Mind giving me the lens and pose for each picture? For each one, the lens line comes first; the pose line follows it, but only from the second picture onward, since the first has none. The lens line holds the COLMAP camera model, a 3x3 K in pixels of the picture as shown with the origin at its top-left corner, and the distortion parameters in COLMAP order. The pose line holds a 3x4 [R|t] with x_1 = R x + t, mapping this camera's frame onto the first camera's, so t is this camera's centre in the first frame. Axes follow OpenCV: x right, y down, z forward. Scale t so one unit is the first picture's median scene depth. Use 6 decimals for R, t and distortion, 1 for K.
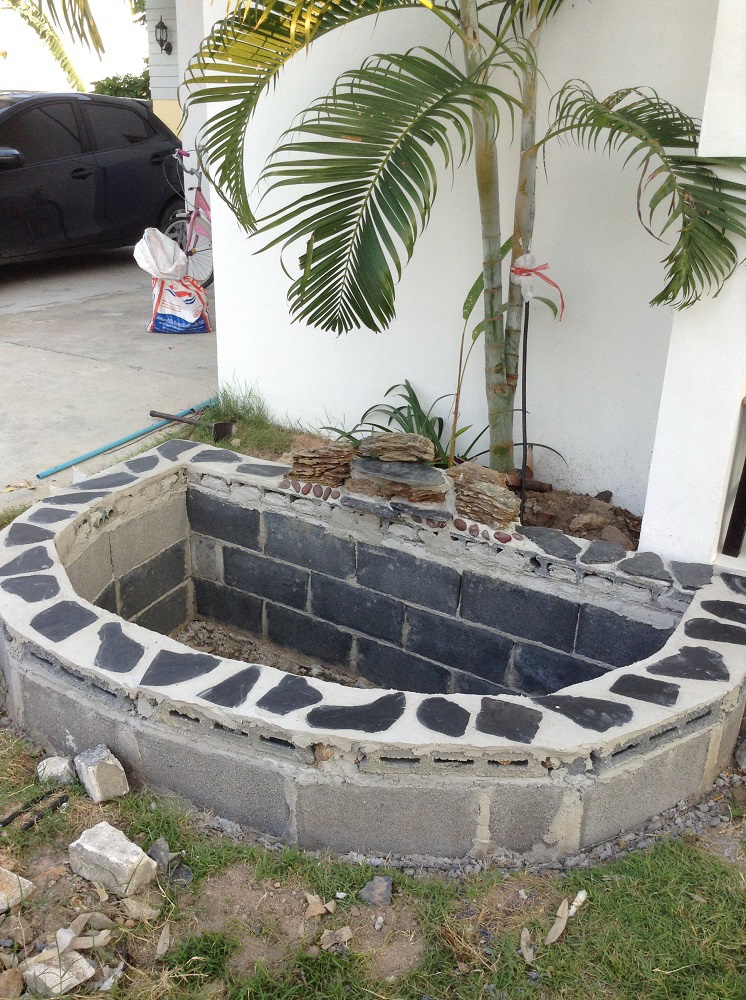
lens RADIAL K [[932.6, 0, 371.1], [0, 932.6, 493.7], [0, 0, 1]] dist [0.060110, 0.000000]
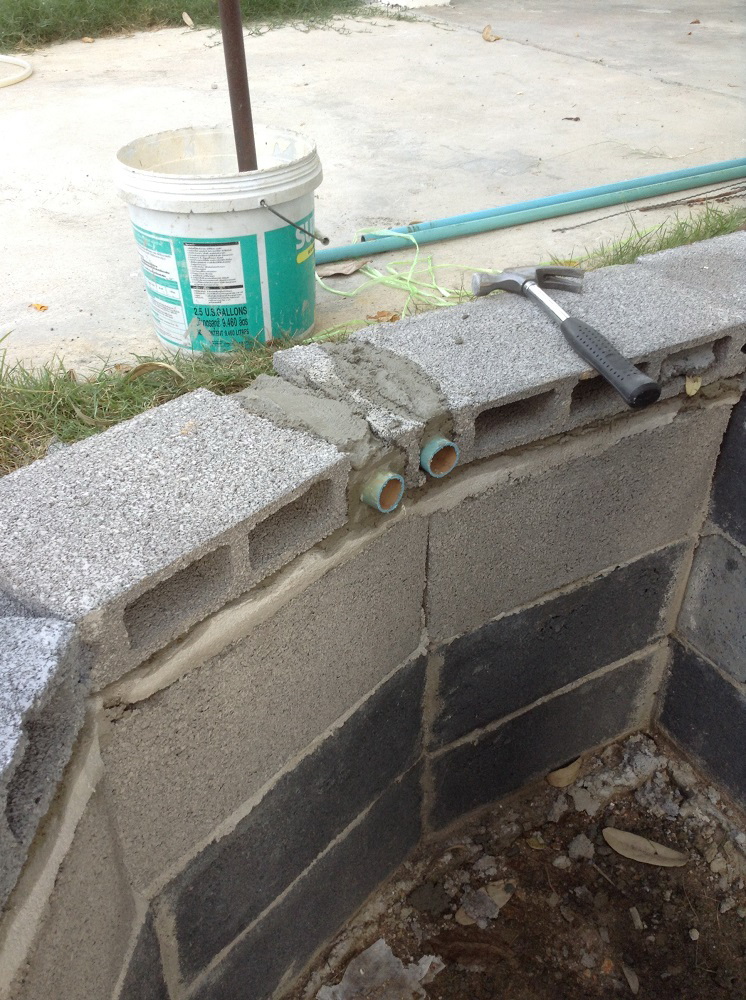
lens RADIAL K [[932.6, 0, 372.4], [0, 932.6, 500.3], [0, 0, 1]] dist [0.060110, 0.000000]
pose [[0.857491, 0.287203, -0.426876, -0.152918], [-0.190467, 0.947948, 0.255179, -0.027166], [0.477944, -0.137508, 0.867560, 0.651892]]
